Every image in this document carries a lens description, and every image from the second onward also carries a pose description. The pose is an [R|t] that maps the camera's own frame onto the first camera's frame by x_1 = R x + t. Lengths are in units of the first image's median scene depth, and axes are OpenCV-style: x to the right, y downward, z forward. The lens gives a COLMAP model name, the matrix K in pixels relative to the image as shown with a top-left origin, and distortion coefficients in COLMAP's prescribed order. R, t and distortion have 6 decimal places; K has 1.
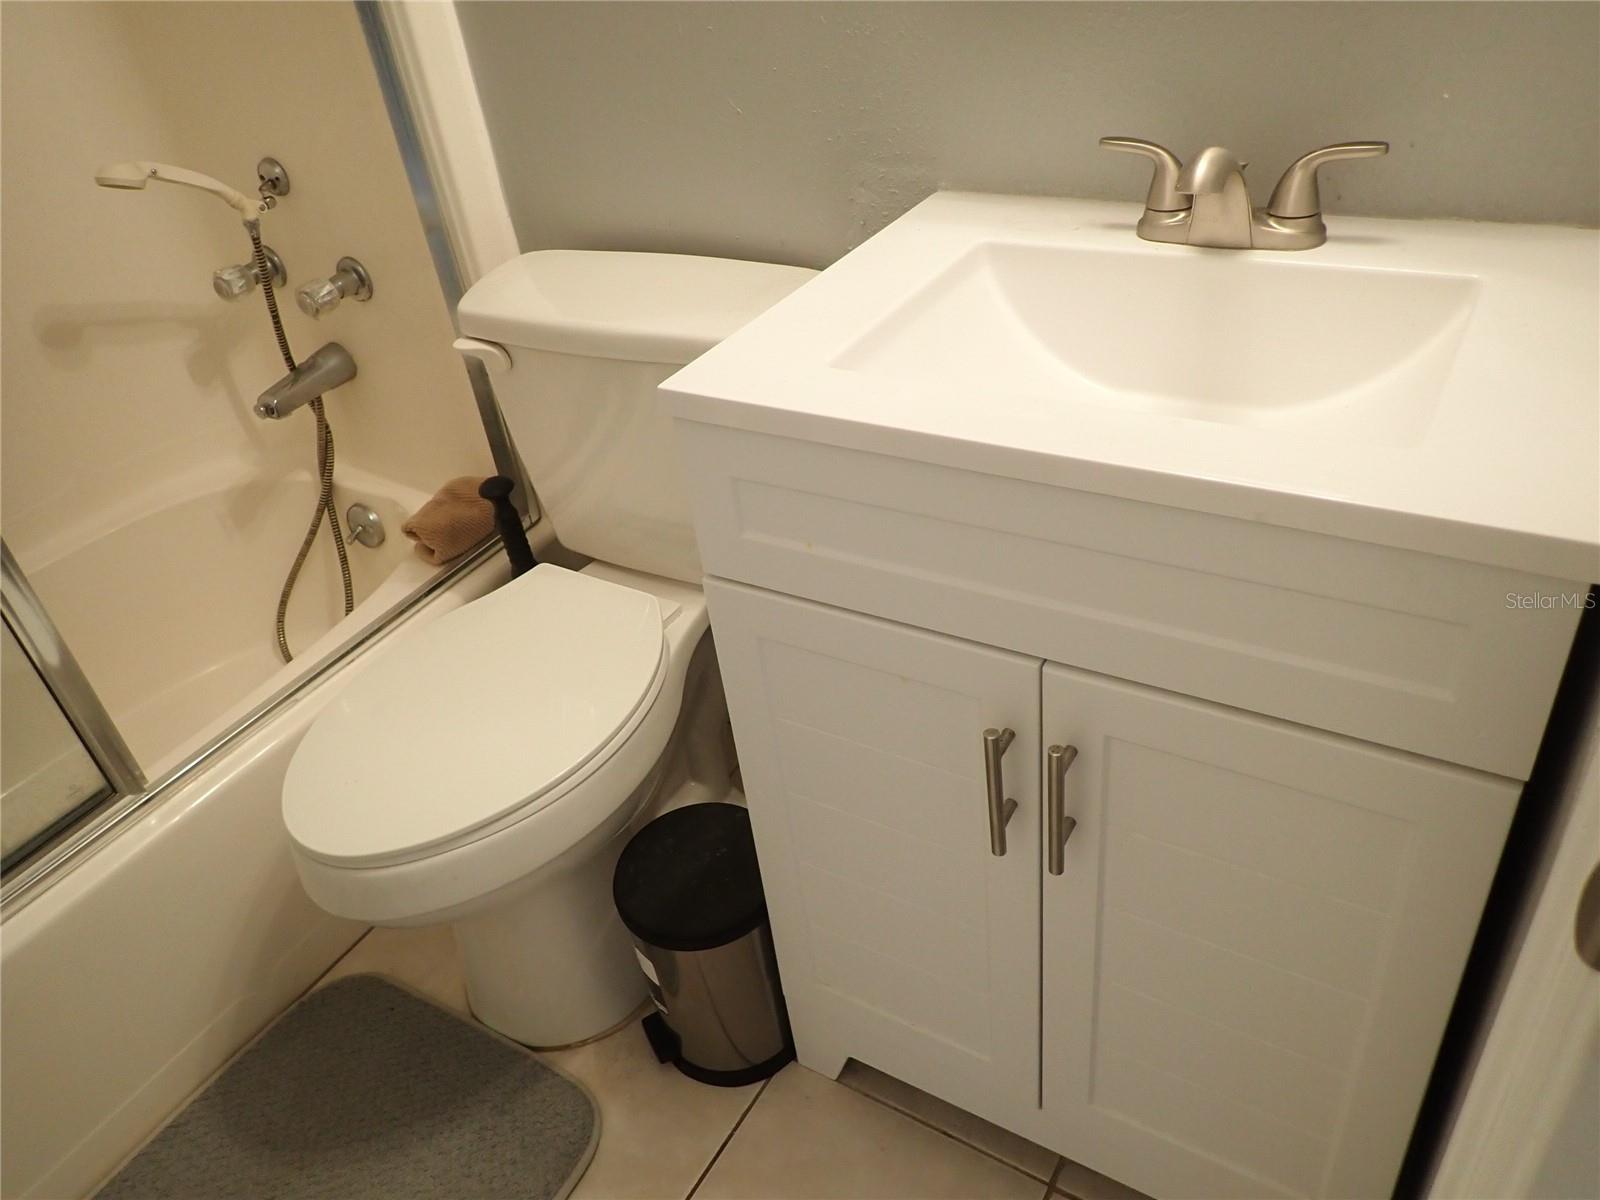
lens RADIAL K [[1191.9, 0, 800.9], [0, 1191.9, 608.3], [0, 0, 1]] dist [0.003327, -0.000613]
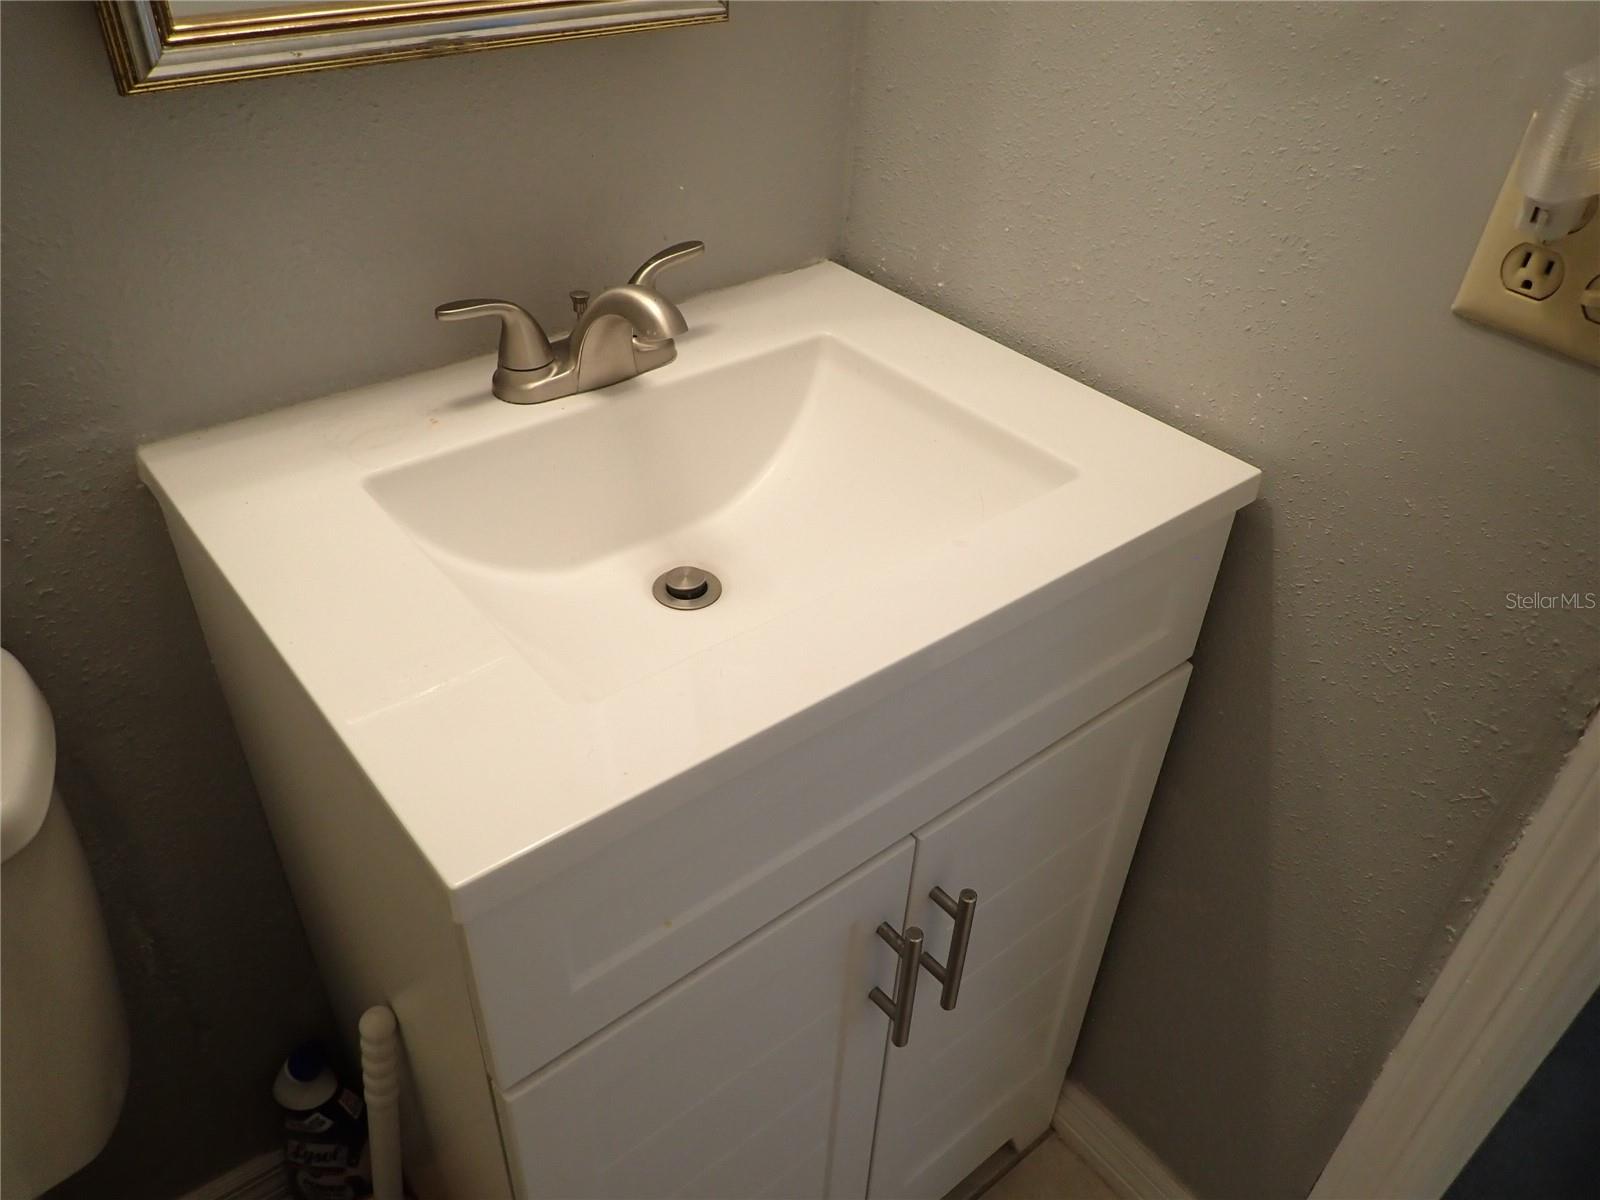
lens RADIAL K [[1203.5, 0, 803.4], [0, 1203.5, 606.3], [0, 0, 1]] dist [0.016564, -0.002562]
pose [[0.317295, -0.452276, 0.833529, -0.444983], [0.486656, 0.832043, 0.266217, -0.335553], [-0.813935, 0.321172, 0.484105, 0.491877]]
